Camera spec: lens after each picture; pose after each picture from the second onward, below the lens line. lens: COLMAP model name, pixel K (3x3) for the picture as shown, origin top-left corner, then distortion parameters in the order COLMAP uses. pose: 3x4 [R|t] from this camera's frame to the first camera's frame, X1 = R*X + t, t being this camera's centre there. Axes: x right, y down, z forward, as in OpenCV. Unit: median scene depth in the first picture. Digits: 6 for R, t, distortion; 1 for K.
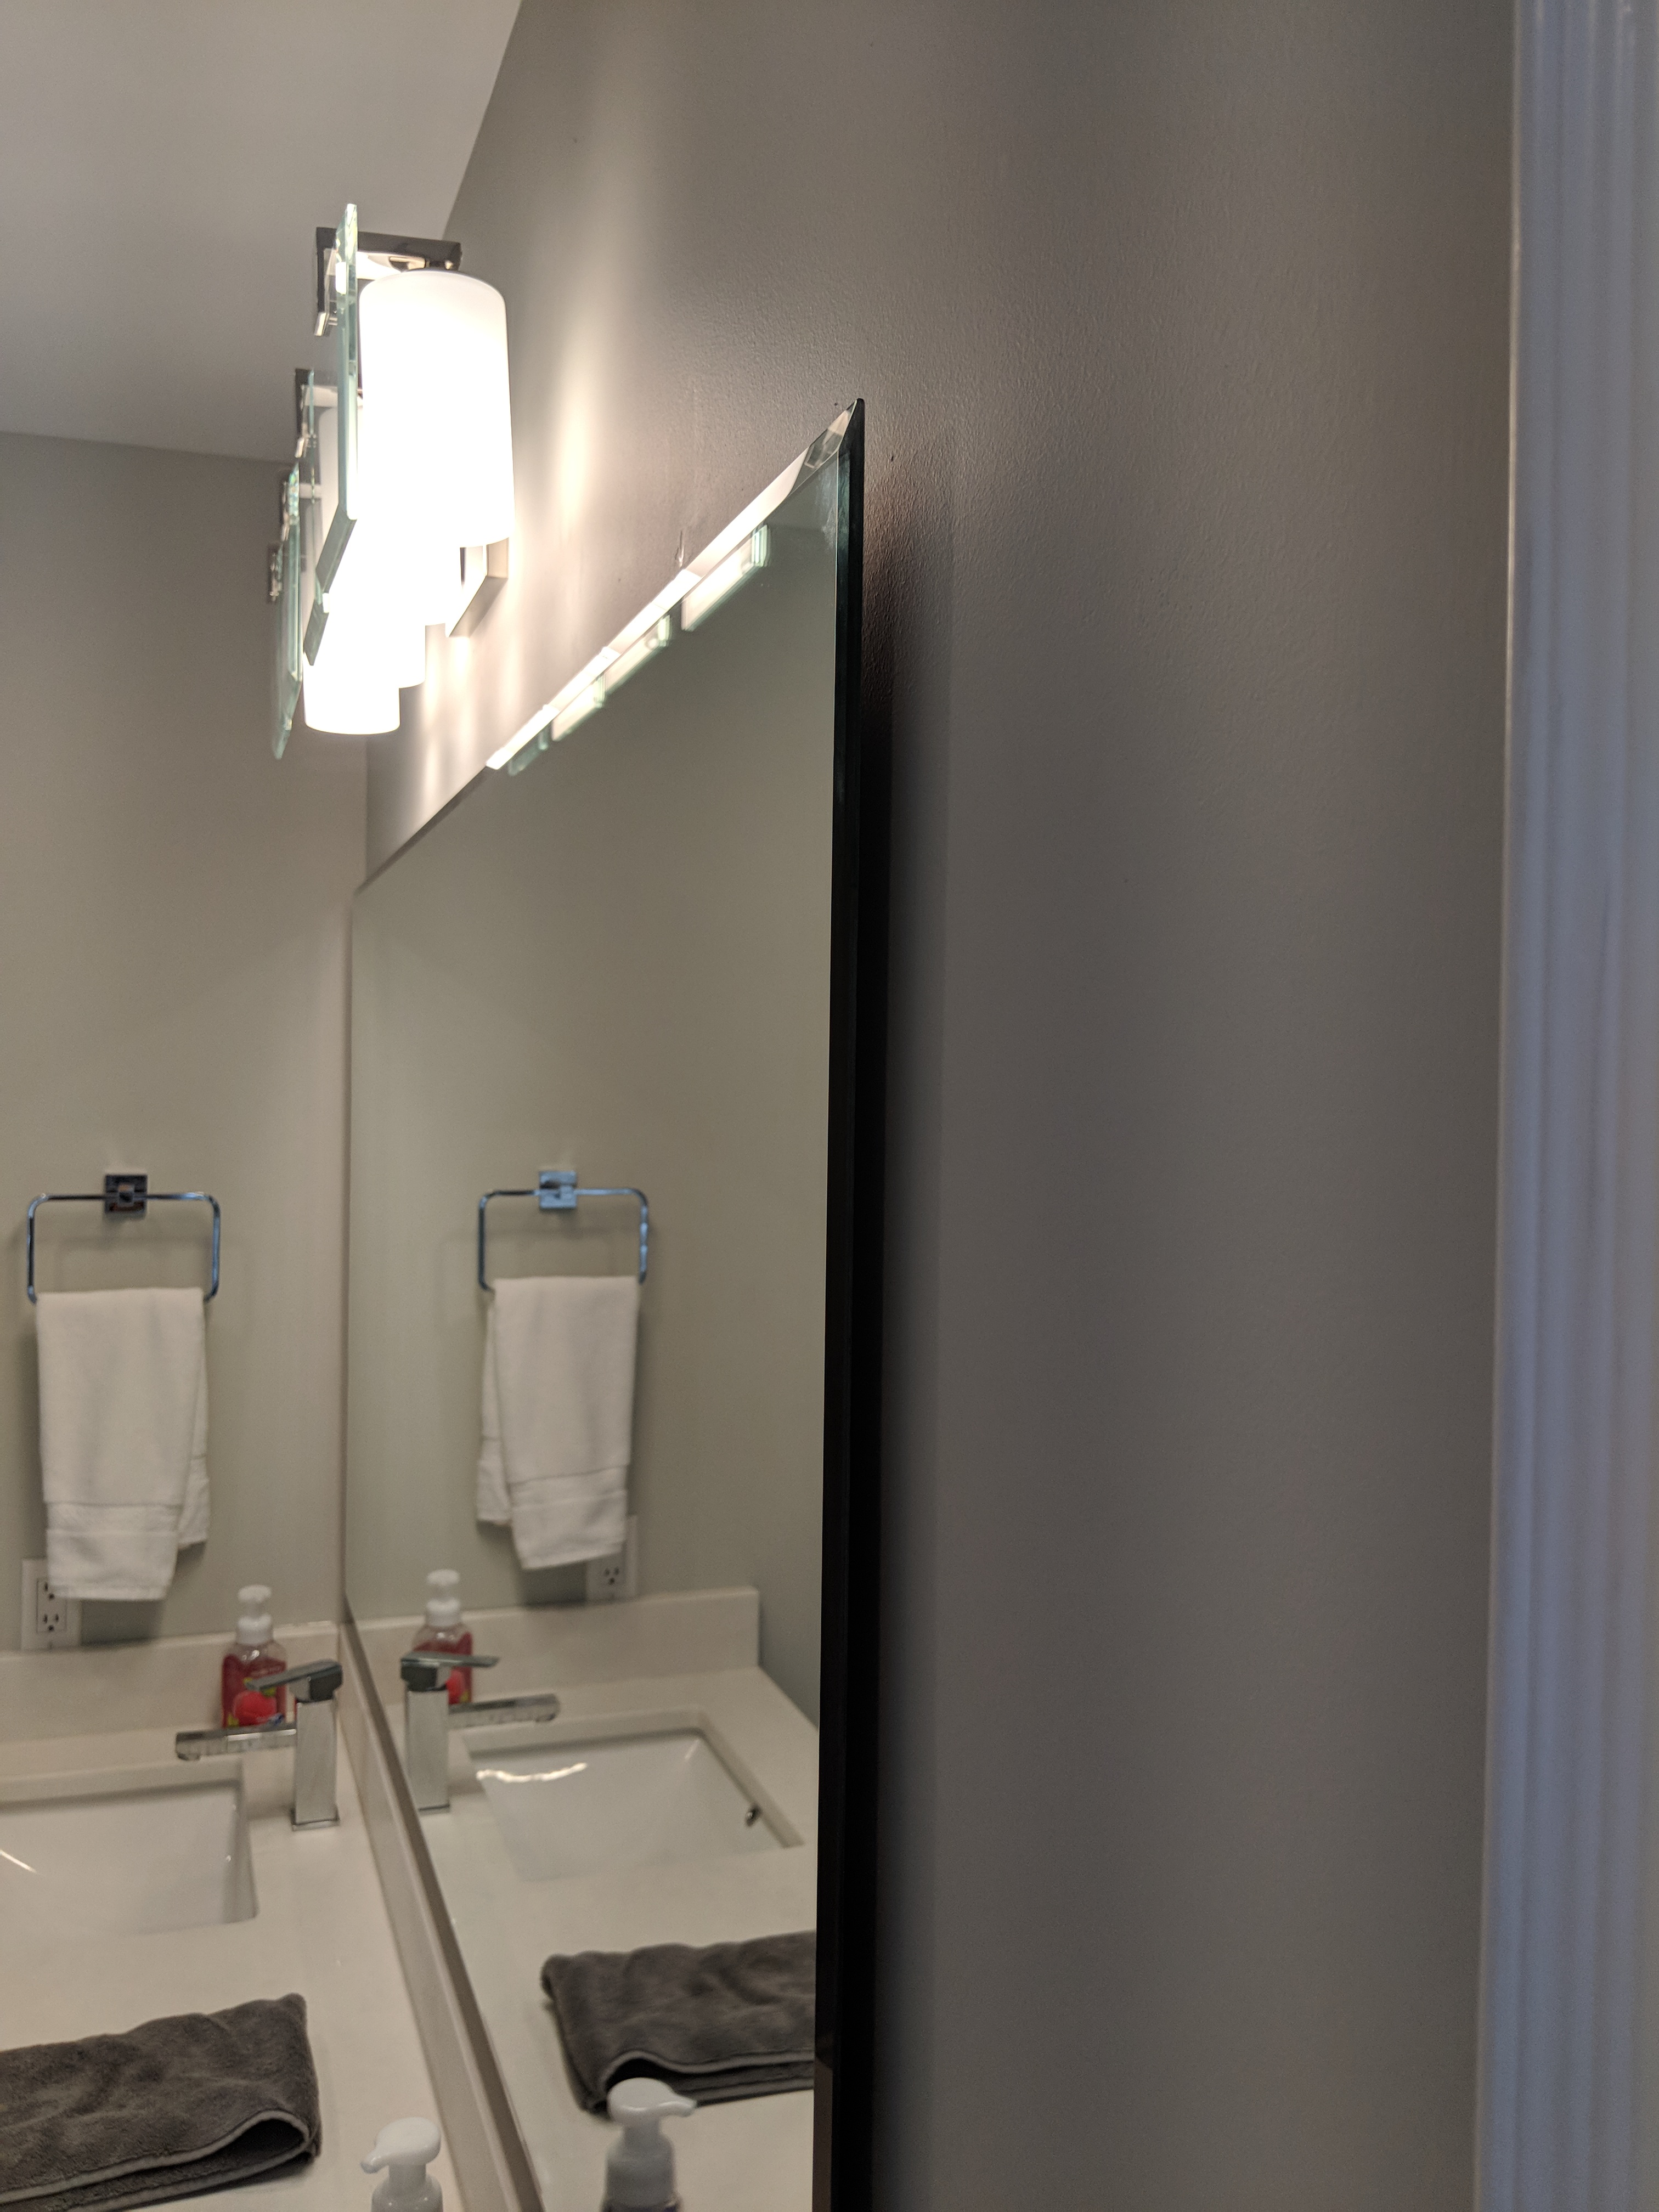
lens RADIAL K [[1806.6, 0, 829.5], [0, 1806.6, 1106.0], [0, 0, 1]] dist [-0.018126, -0.005717]
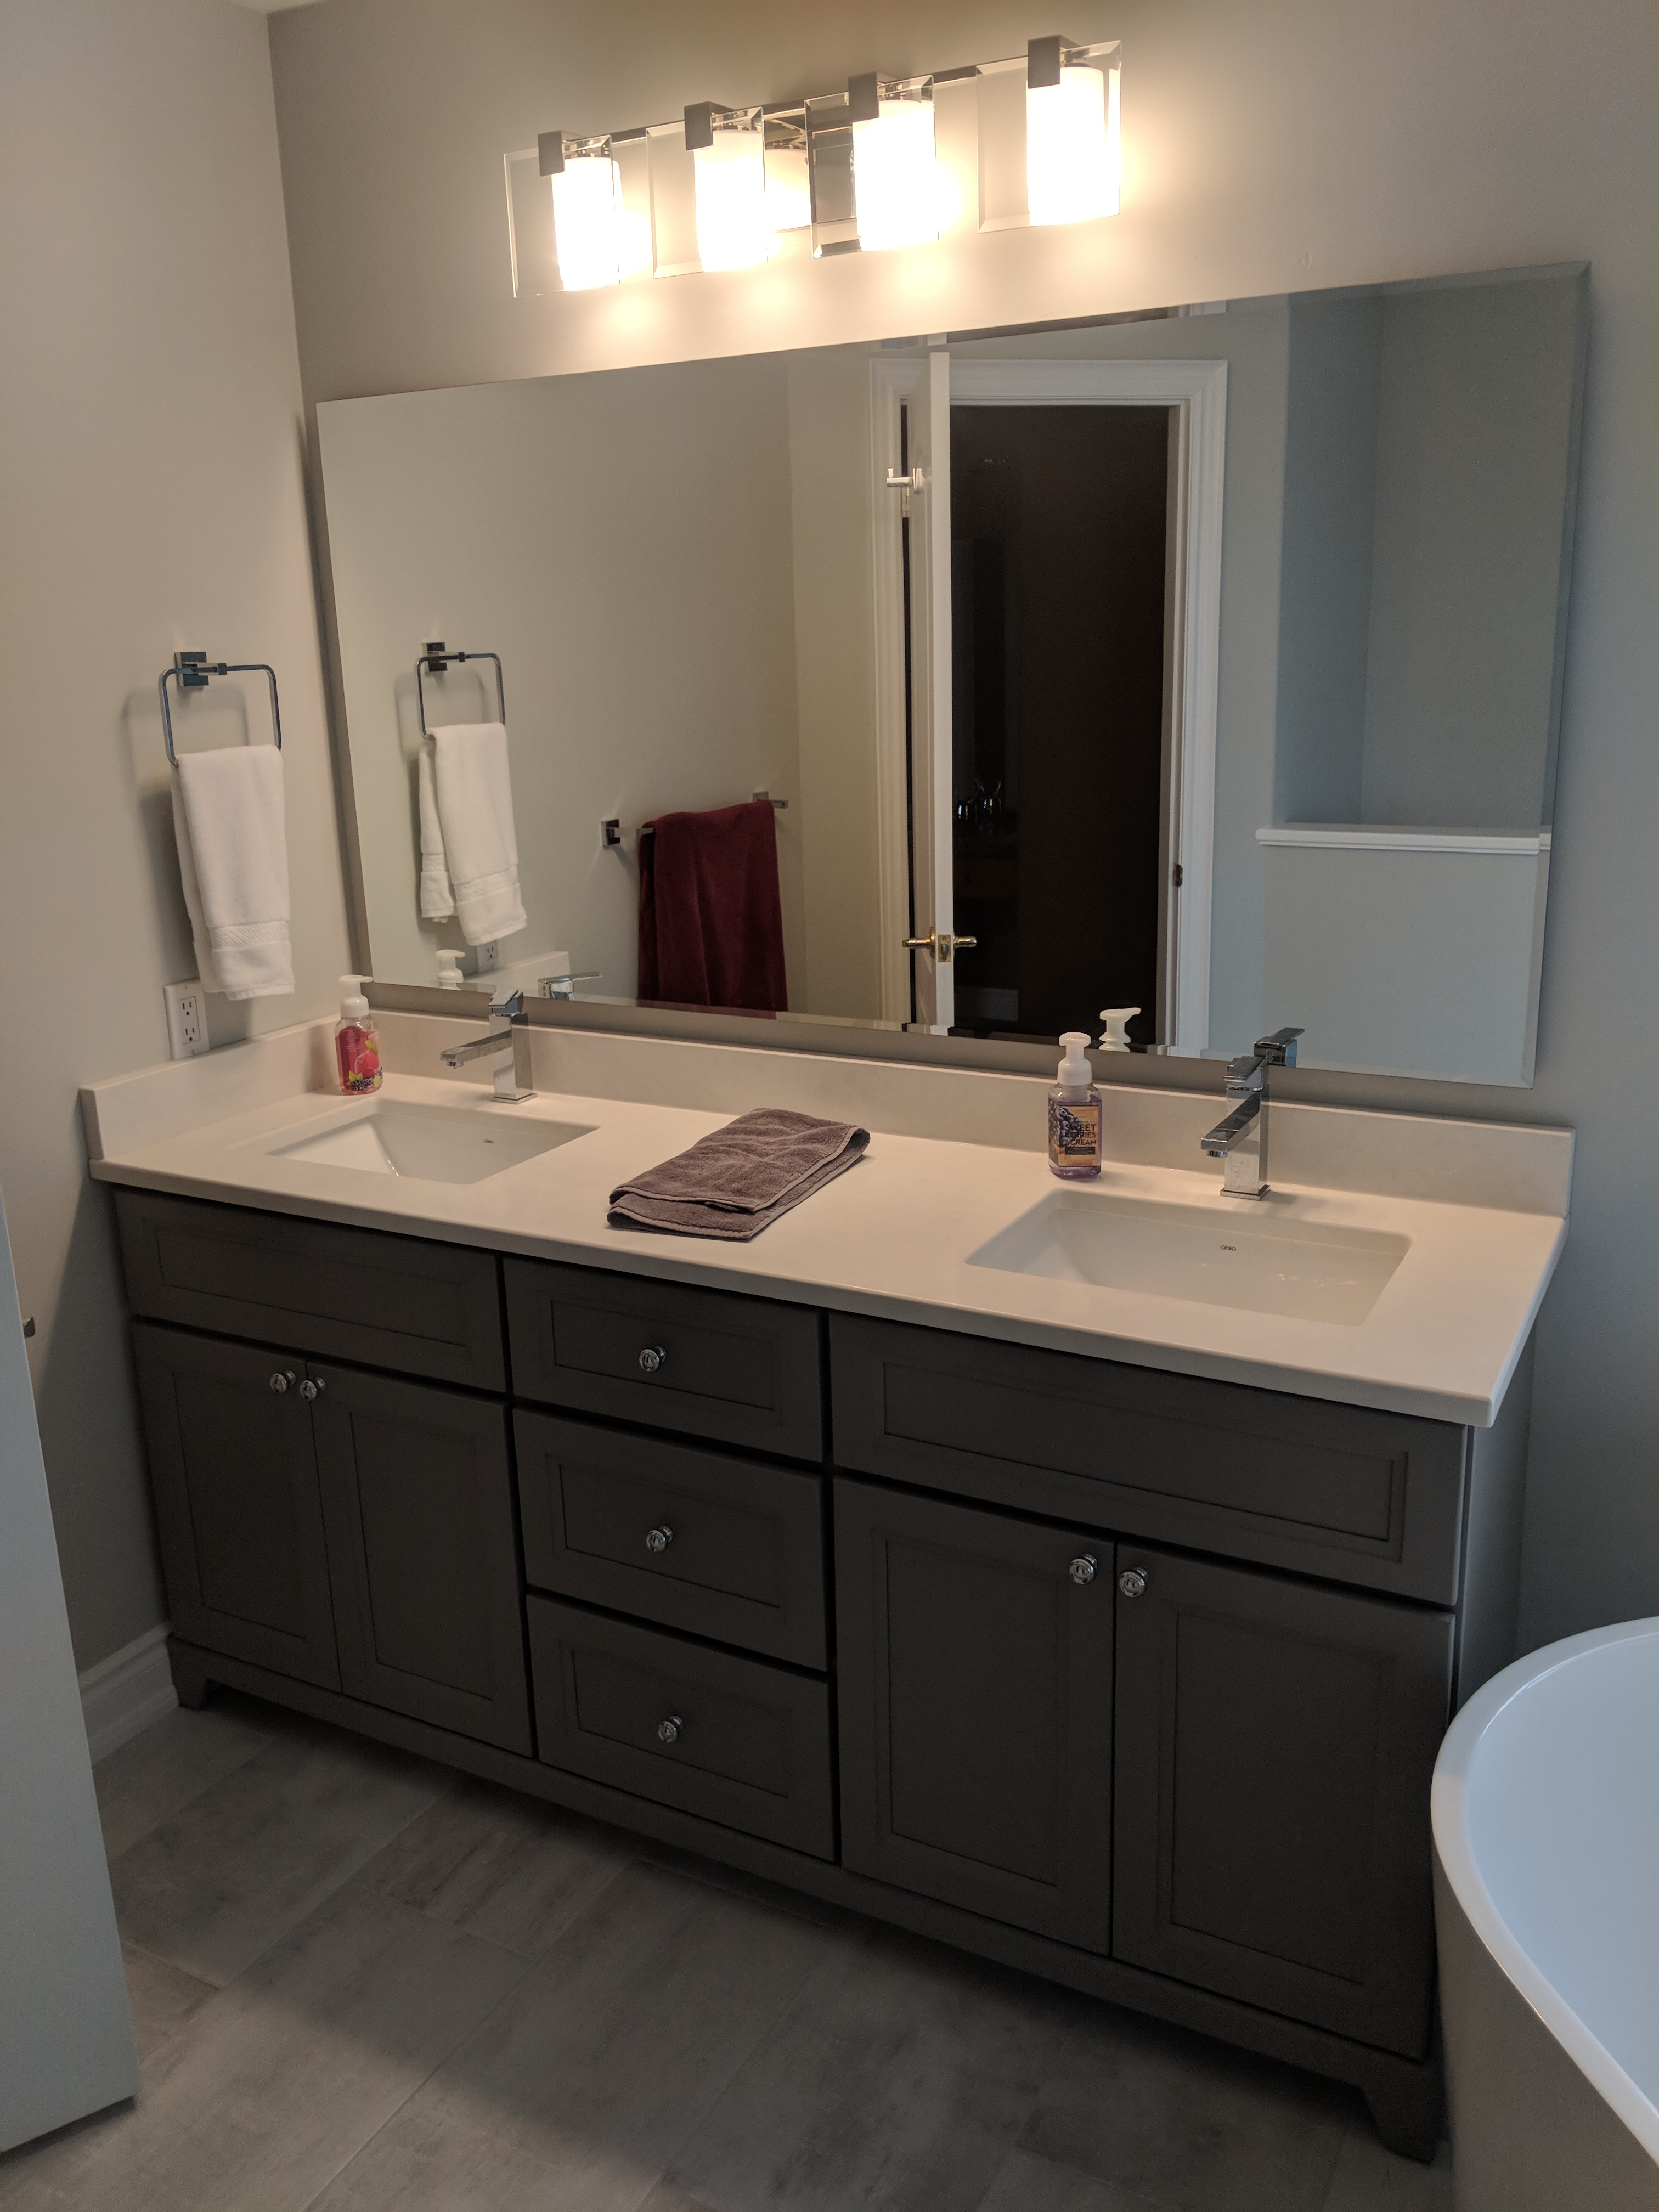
lens RADIAL K [[1806.6, 0, 829.5], [0, 1806.6, 1106.0], [0, 0, 1]] dist [-0.018126, -0.005717]
pose [[0.752941, -0.202559, 0.626139, -0.847179], [0.044563, 0.964961, 0.258583, 0.038074], [-0.656578, -0.166795, 0.735585, -0.176615]]
